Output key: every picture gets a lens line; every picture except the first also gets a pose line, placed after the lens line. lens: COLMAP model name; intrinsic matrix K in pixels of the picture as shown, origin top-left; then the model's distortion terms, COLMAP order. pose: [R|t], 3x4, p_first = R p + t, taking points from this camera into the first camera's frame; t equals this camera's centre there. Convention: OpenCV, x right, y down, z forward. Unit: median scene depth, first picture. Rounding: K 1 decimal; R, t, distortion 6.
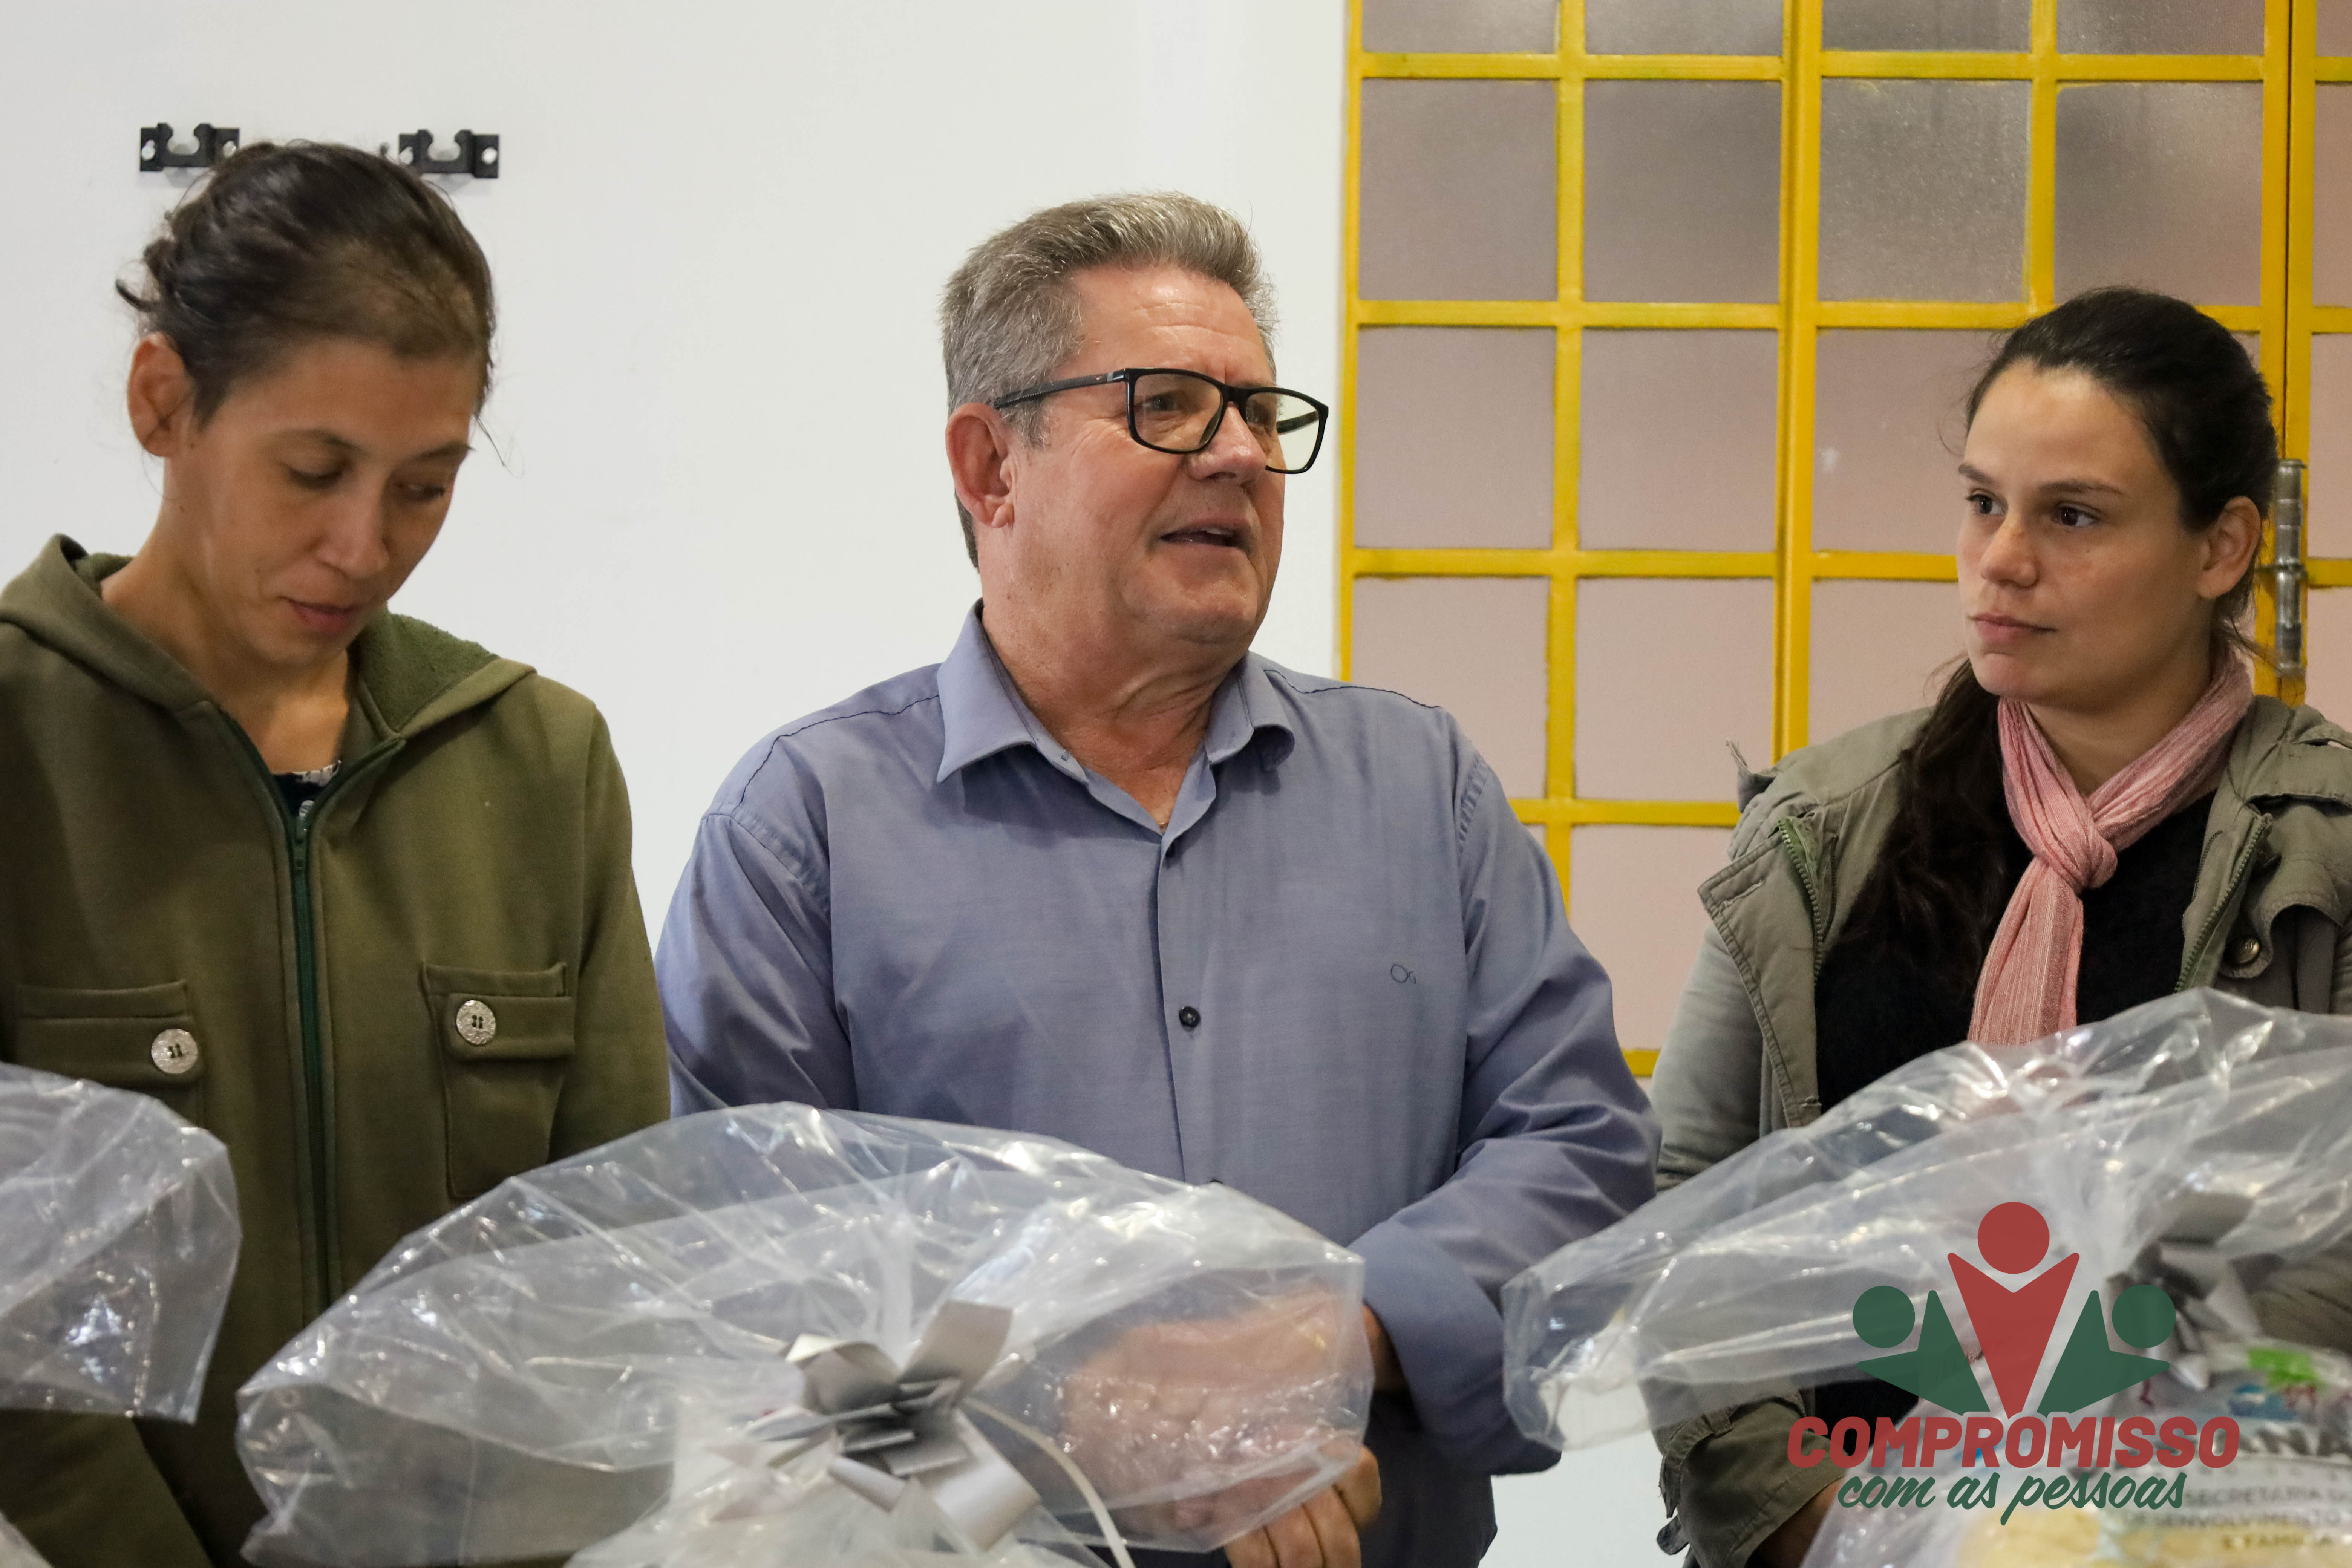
lens RADIAL K [[6140.2, 0, 1176.0], [0, 6140.2, 784.0], [0, 0, 1]] dist [-0.118018, 0.684942]
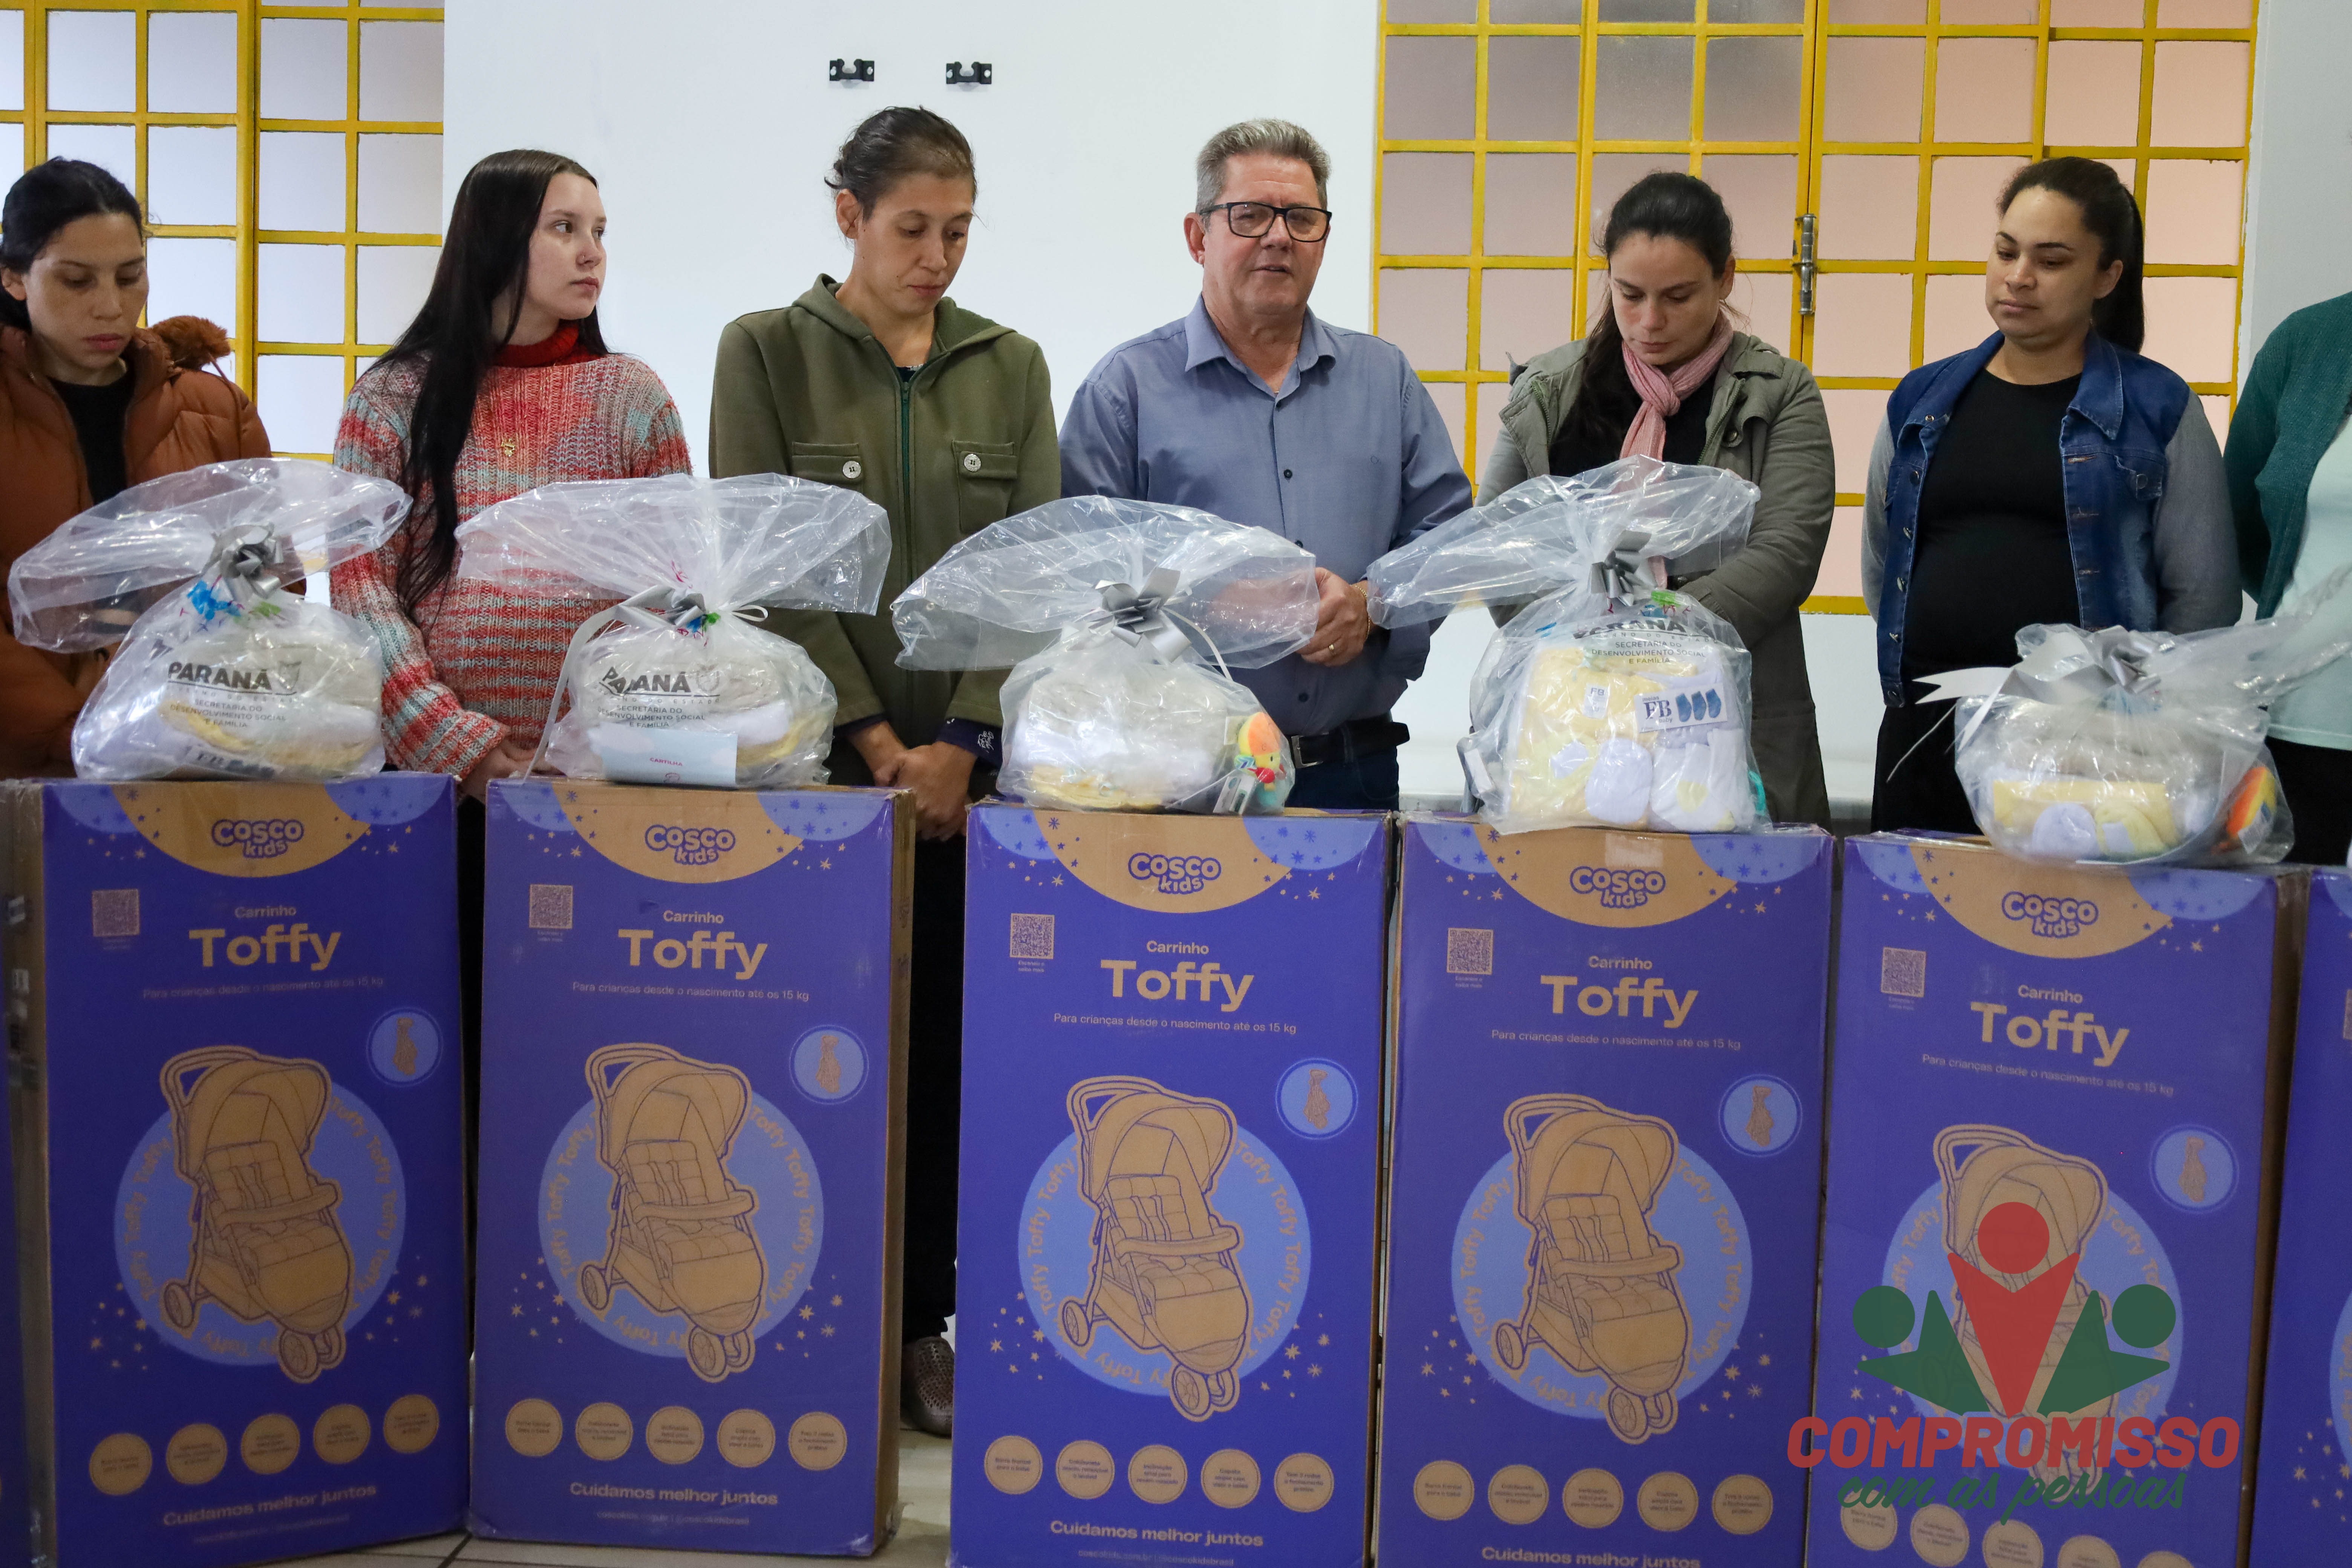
lens RADIAL K [[3347.7, 0, 1180.5], [0, 3347.7, 725.9], [0, 0, 1]] dist [0.000830, 0.019034]
pose [[0.998395, 0.008148, -0.056047, 0.054120], [-0.001722, 0.993507, 0.113761, -0.013411], [0.056610, -0.113482, 0.991926, -0.441405]]
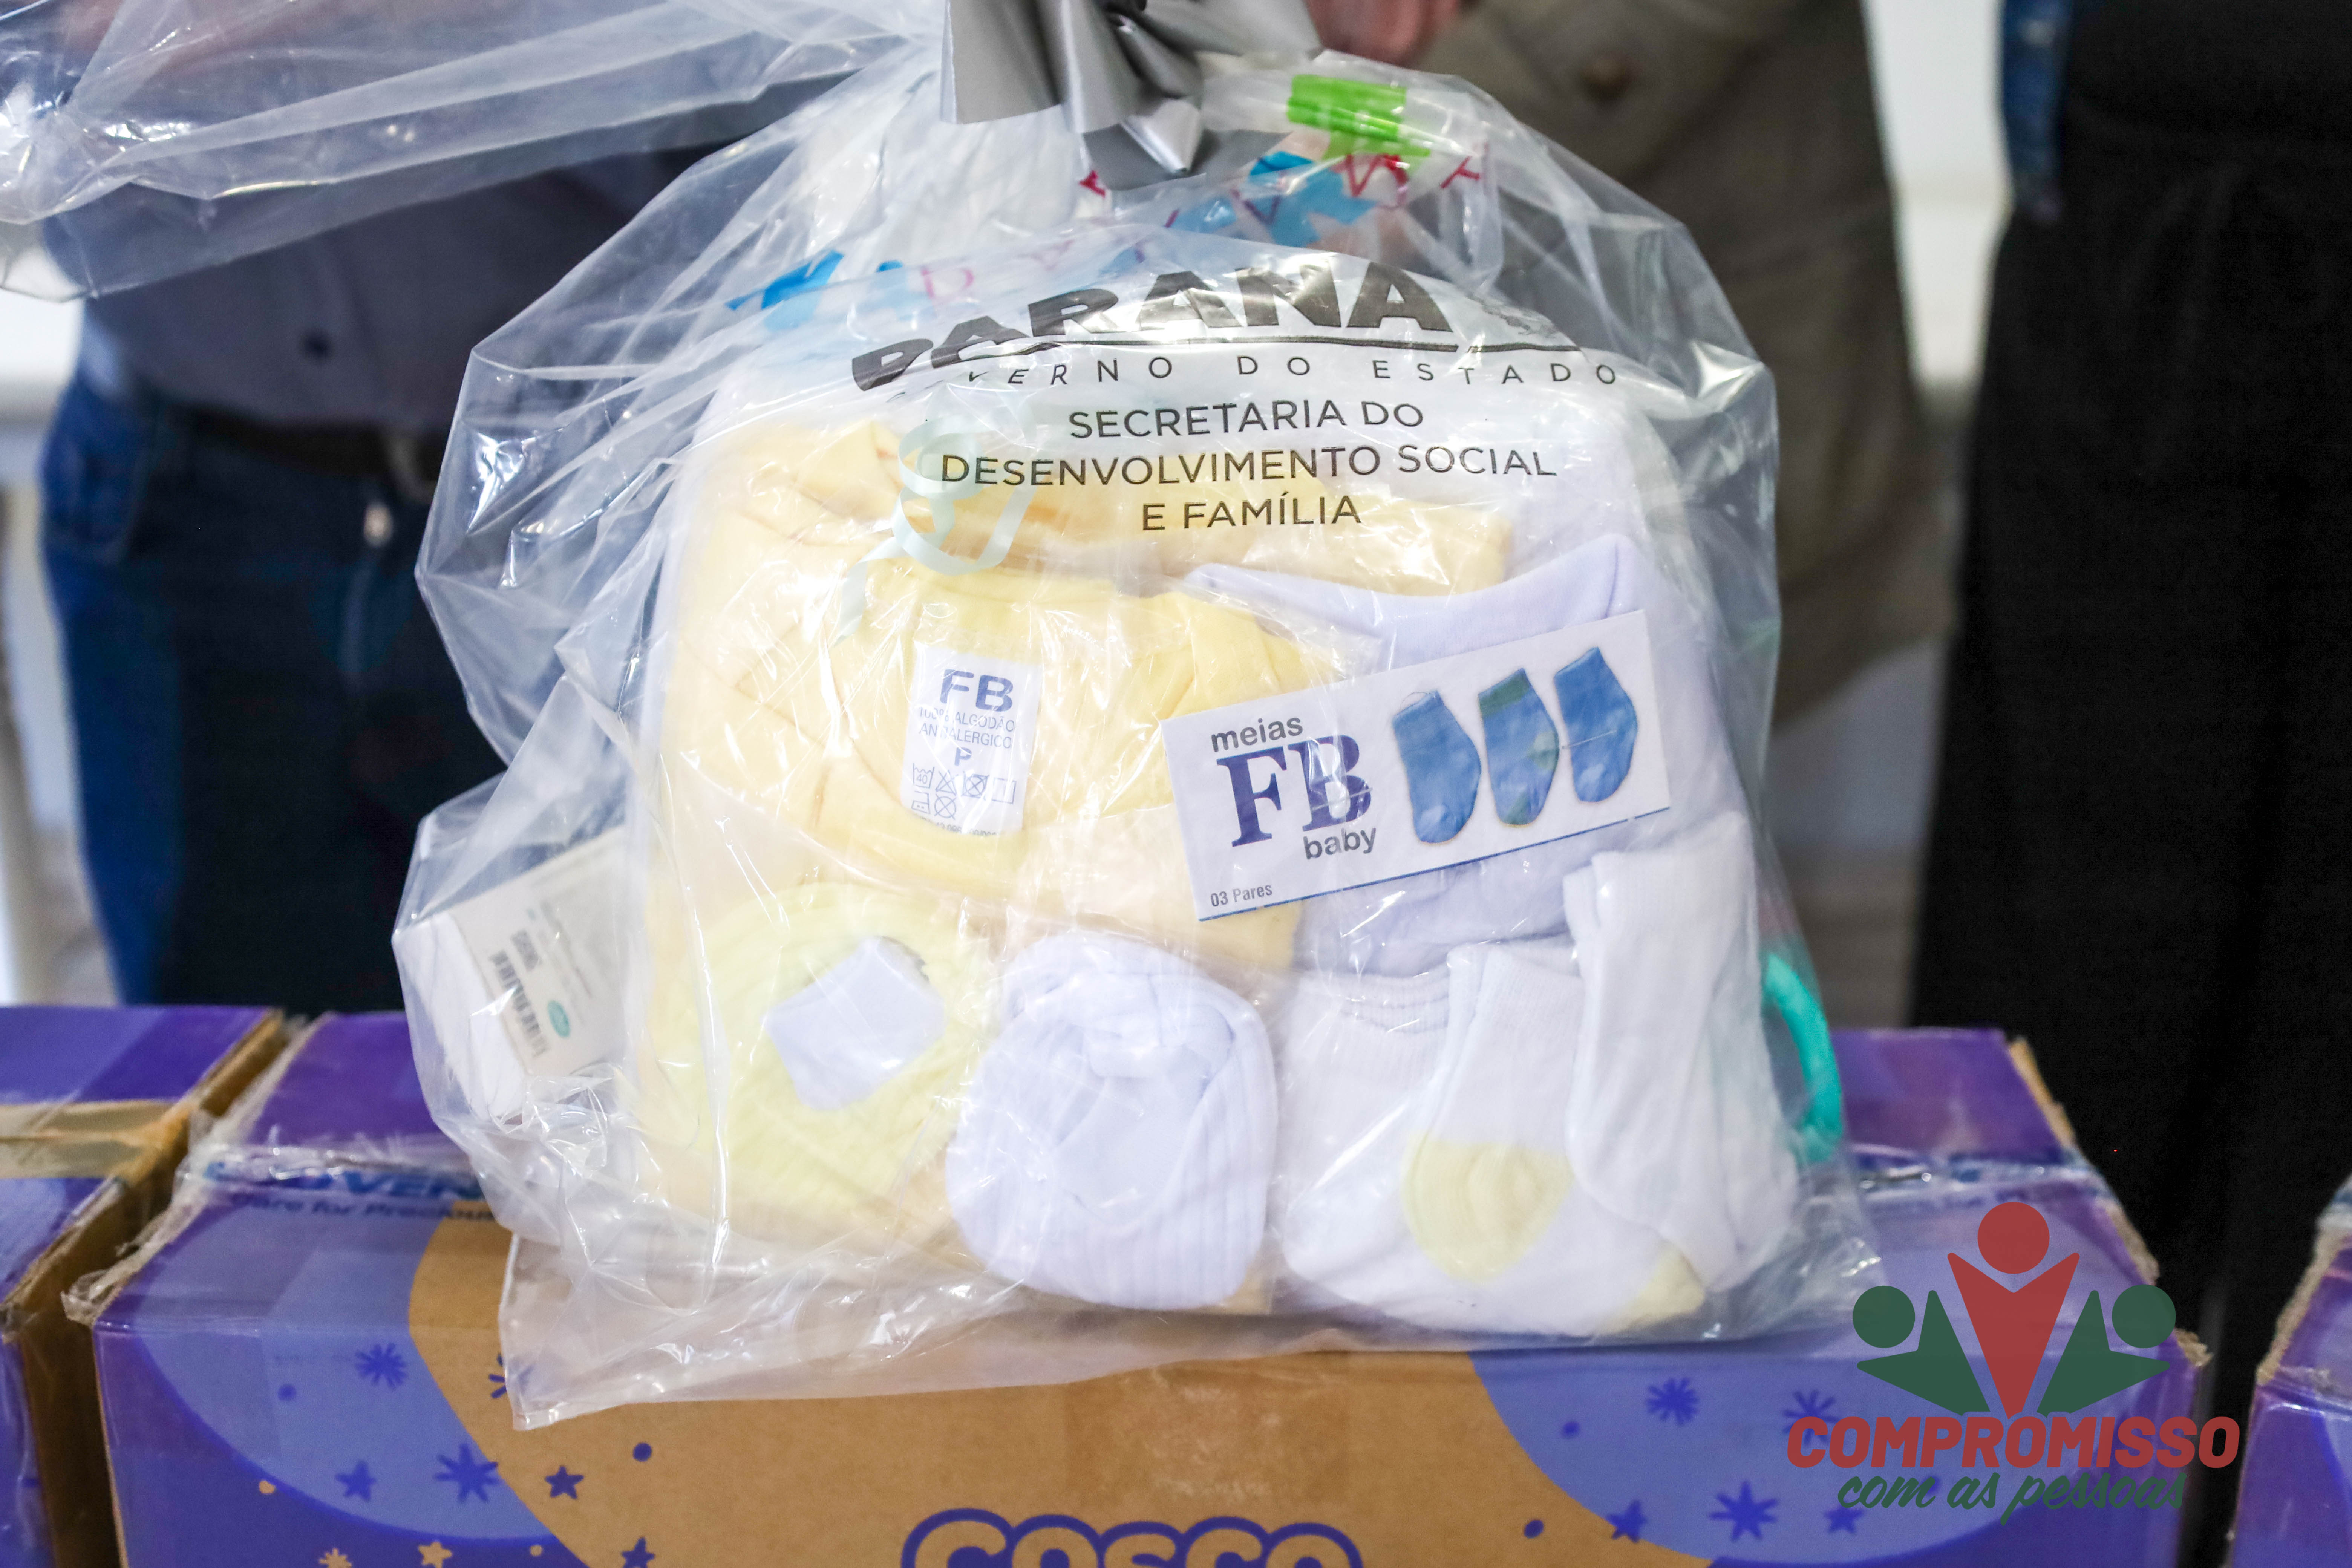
lens RADIAL K [[3011.5, 0, 1176.0], [0, 3011.5, 784.0], [0, 0, 1]] dist [-0.010146, -0.007198]
pose [[0.999419, -0.020961, -0.026882, 0.169386], [0.029262, 0.932045, 0.361160, 0.052766], [0.017485, -0.361737, 0.932116, 0.719123]]
